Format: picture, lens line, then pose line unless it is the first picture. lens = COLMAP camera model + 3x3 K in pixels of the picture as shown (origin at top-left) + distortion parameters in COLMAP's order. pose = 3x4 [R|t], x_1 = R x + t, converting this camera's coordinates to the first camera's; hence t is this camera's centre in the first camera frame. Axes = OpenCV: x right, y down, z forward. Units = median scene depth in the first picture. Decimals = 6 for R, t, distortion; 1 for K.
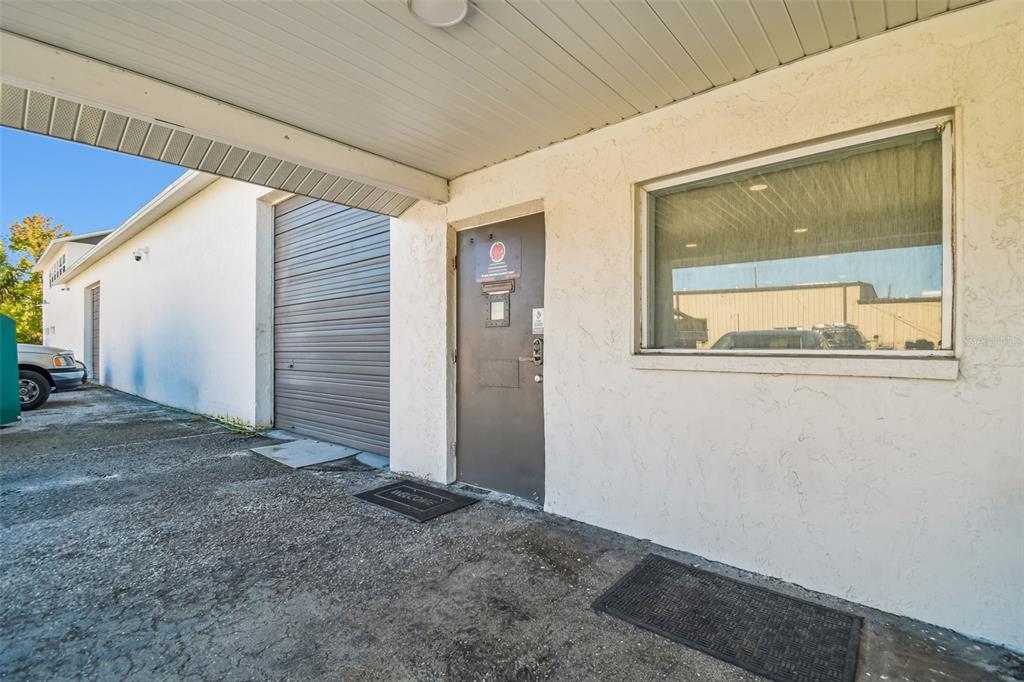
lens RADIAL K [[473.2, 0, 507.5], [0, 473.2, 344.7], [0, 0, 1]] dist [0.000029, -0.016501]
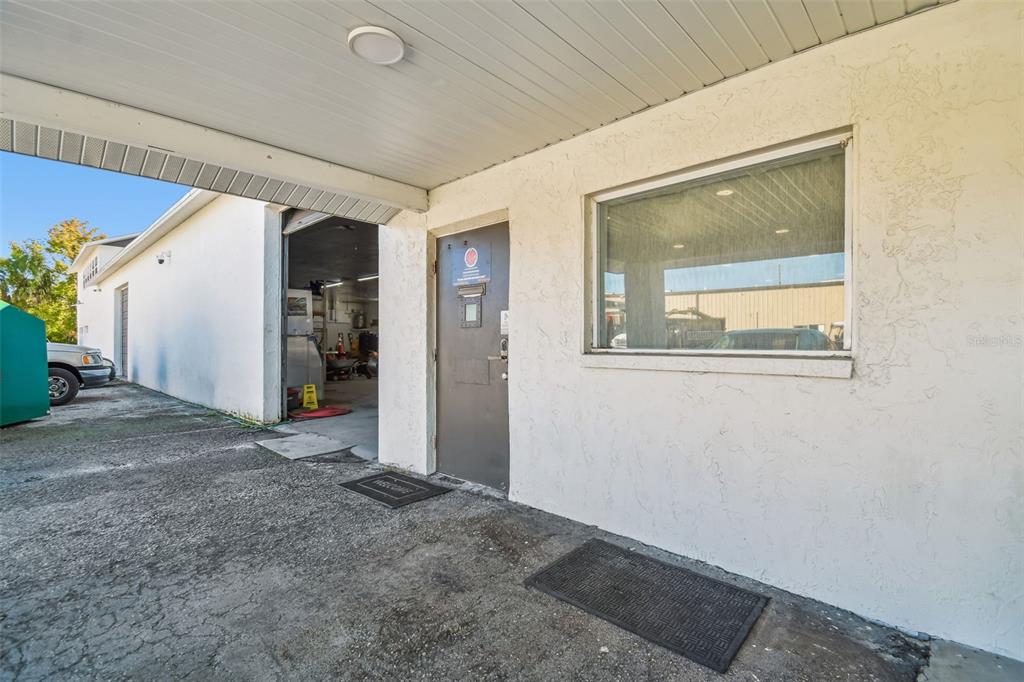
lens RADIAL K [[471.9, 0, 512.0], [0, 471.9, 341.0], [0, 0, 1]] dist [0.002203, -0.018192]
pose [[0.999289, -0.001981, -0.037654, 0.147108], [0.001906, 0.999996, -0.002021, -0.006845], [0.037658, 0.001948, 0.999289, -0.081686]]
